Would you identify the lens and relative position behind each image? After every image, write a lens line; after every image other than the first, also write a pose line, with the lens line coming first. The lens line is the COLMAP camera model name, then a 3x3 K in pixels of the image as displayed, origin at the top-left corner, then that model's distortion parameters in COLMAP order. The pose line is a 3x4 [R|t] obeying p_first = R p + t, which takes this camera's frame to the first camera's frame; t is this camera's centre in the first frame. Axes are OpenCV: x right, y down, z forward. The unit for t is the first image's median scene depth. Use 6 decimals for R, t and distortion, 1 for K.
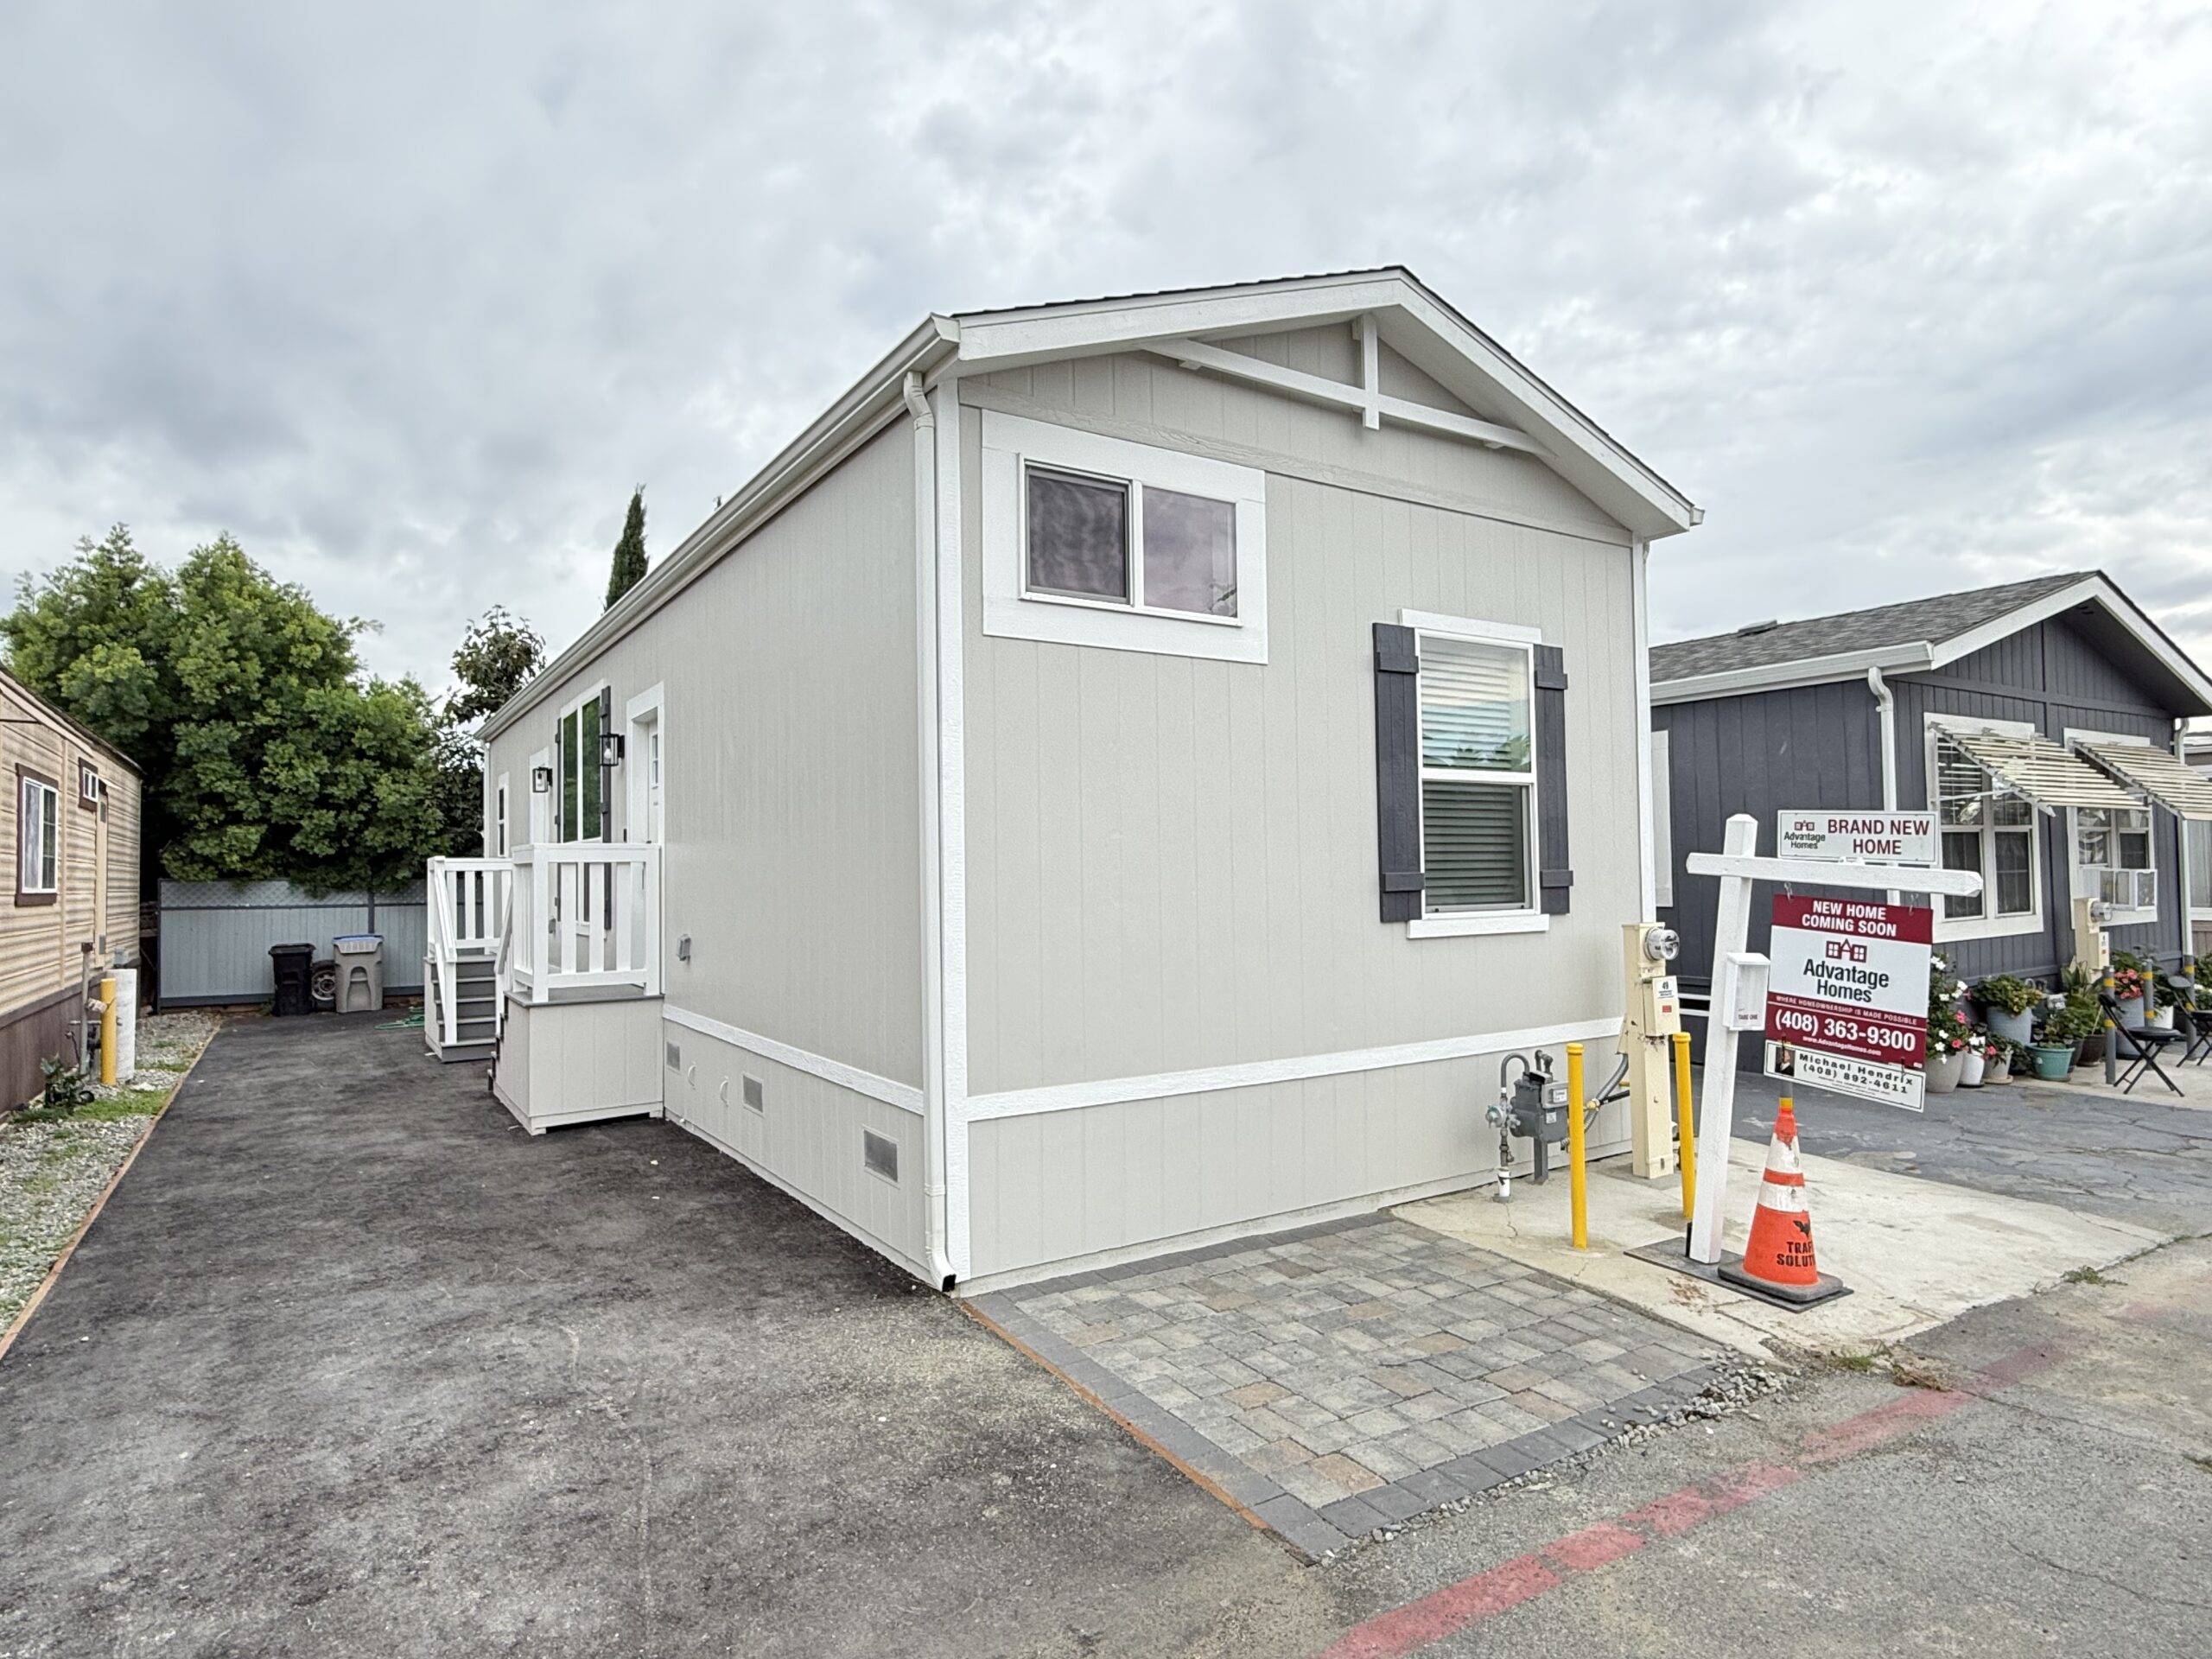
lens RADIAL K [[1225.4, 0, 1106.2], [0, 1225.4, 828.7], [0, 0, 1]] dist [-0.001591, 0.001718]
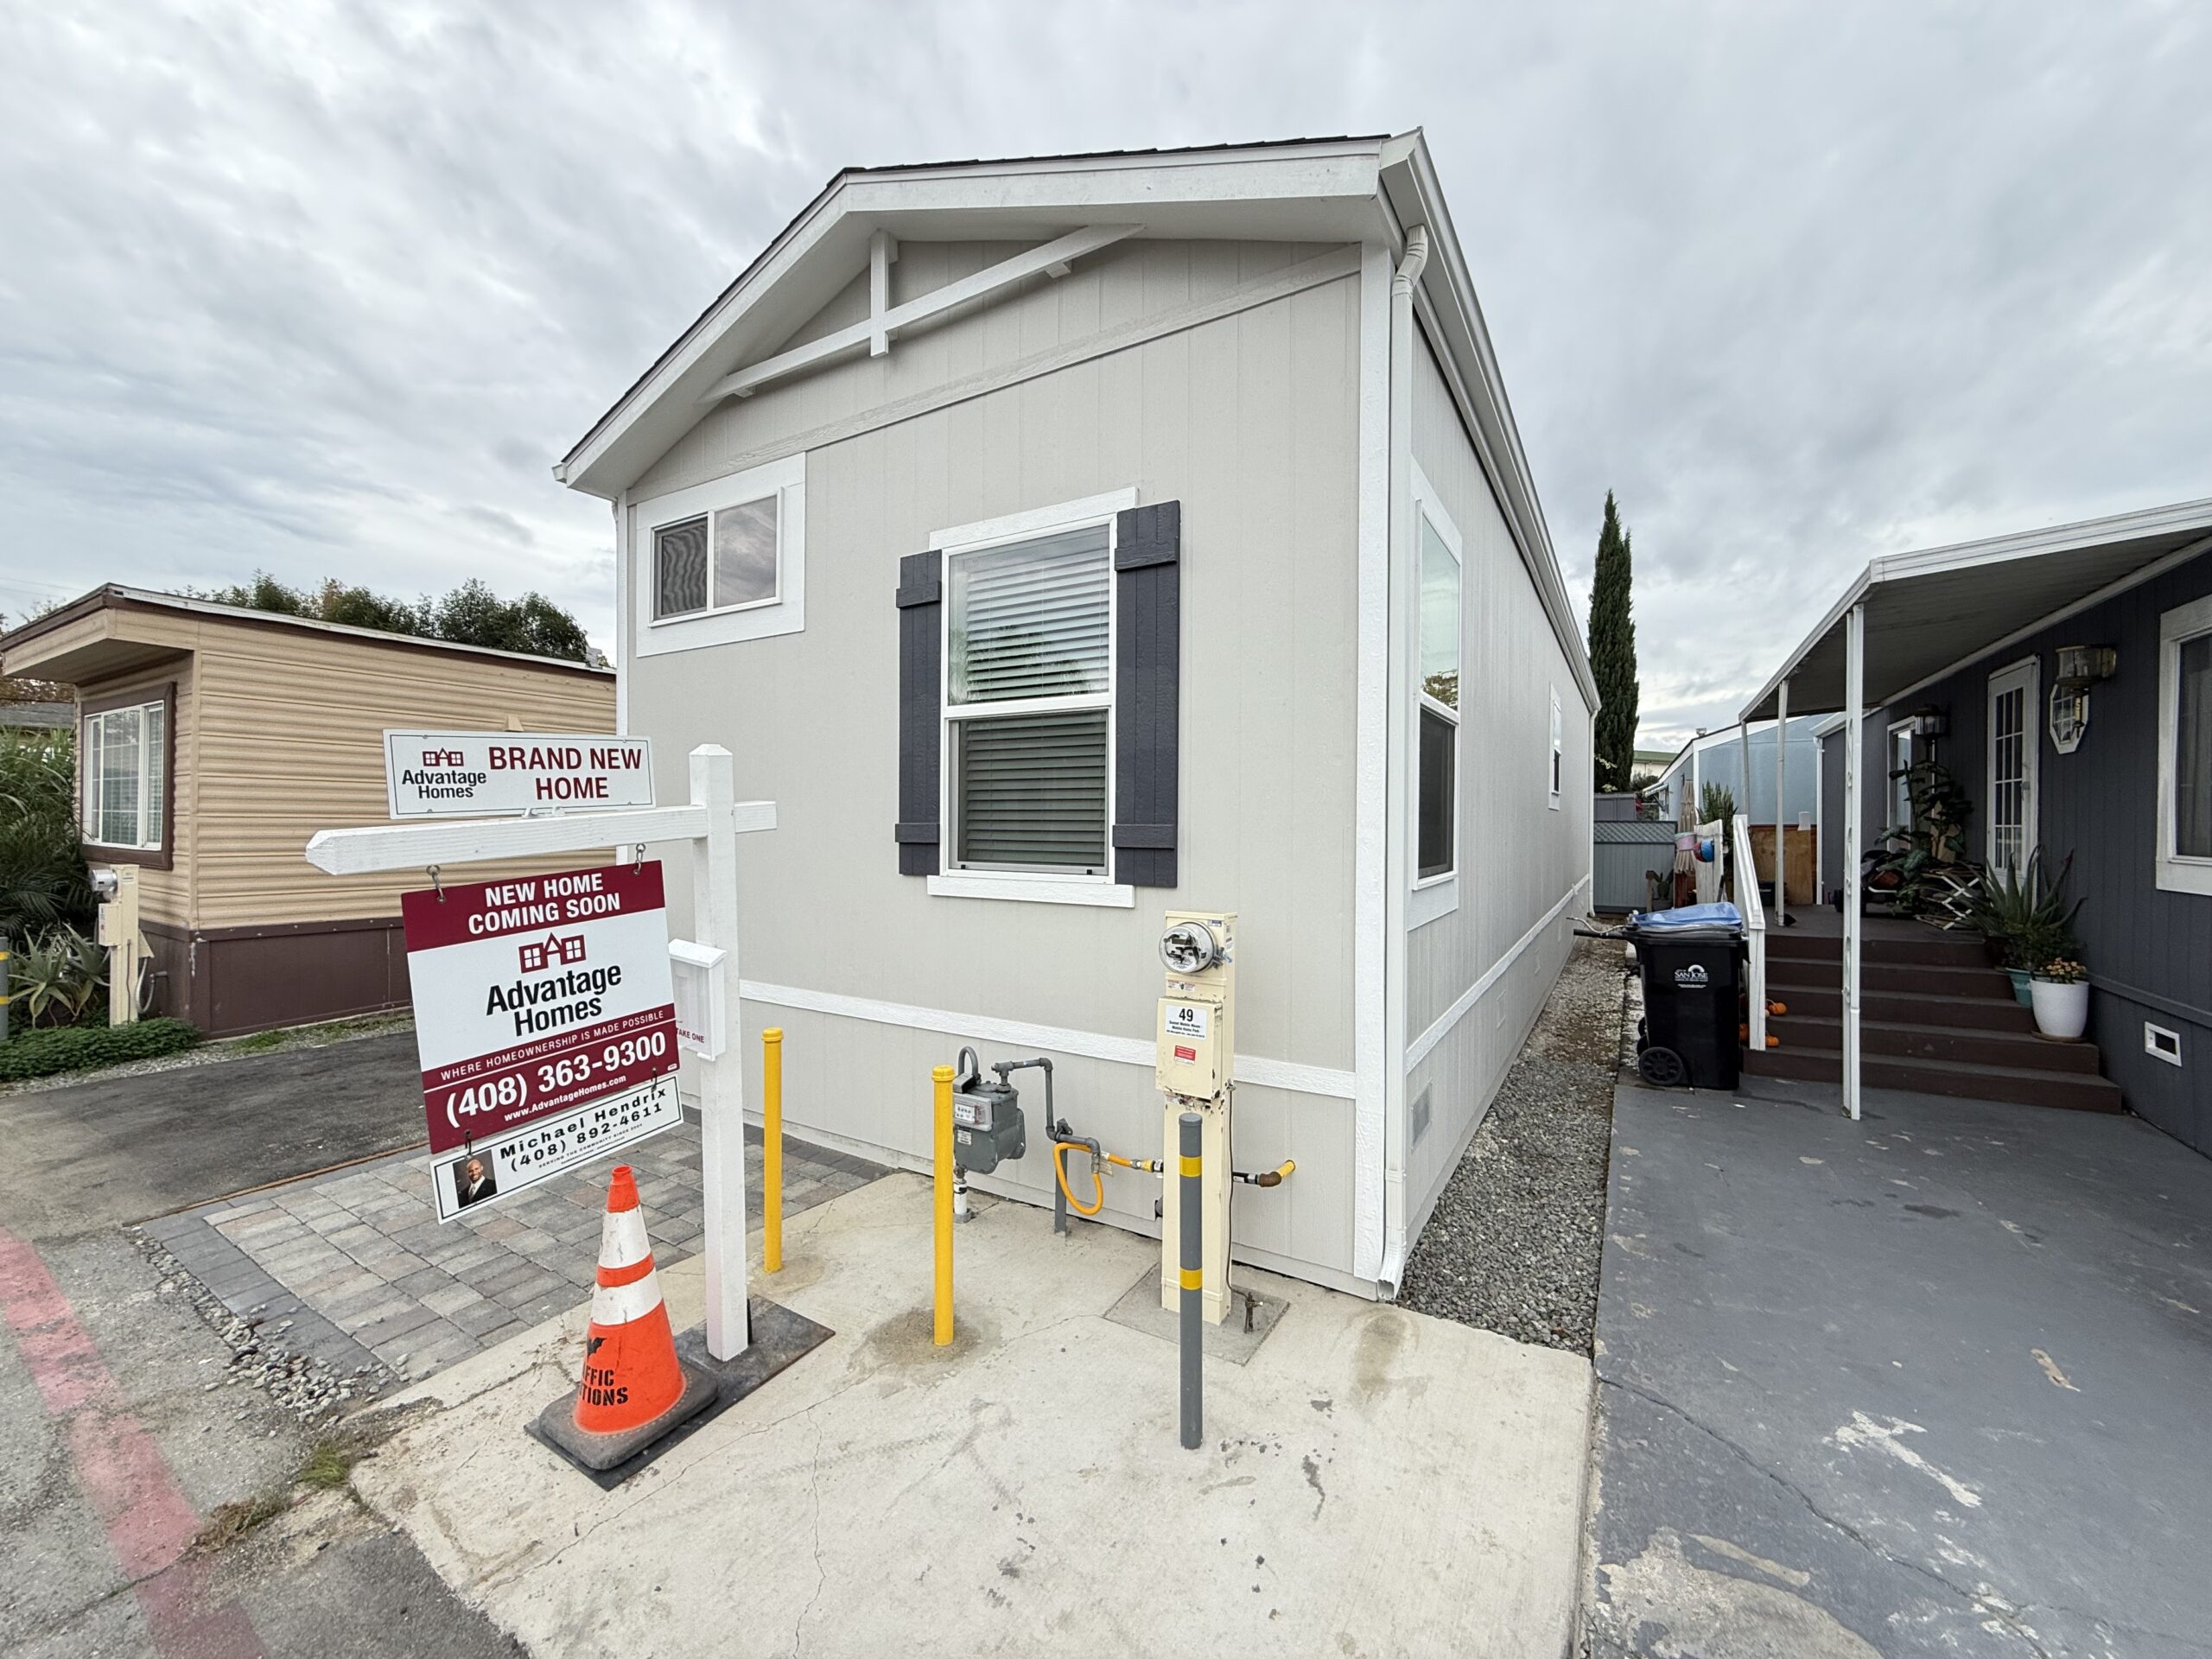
lens RADIAL K [[882.0, 0, 1105.8], [0, 882.0, 825.5], [0, 0, 1]] dist [0.000562, -0.000439]
pose [[0.436716, 0.019835, -0.899381, 1.010514], [0.021056, 0.999258, 0.032262, 0.021597], [0.899353, -0.033027, 0.435974, 0.935107]]
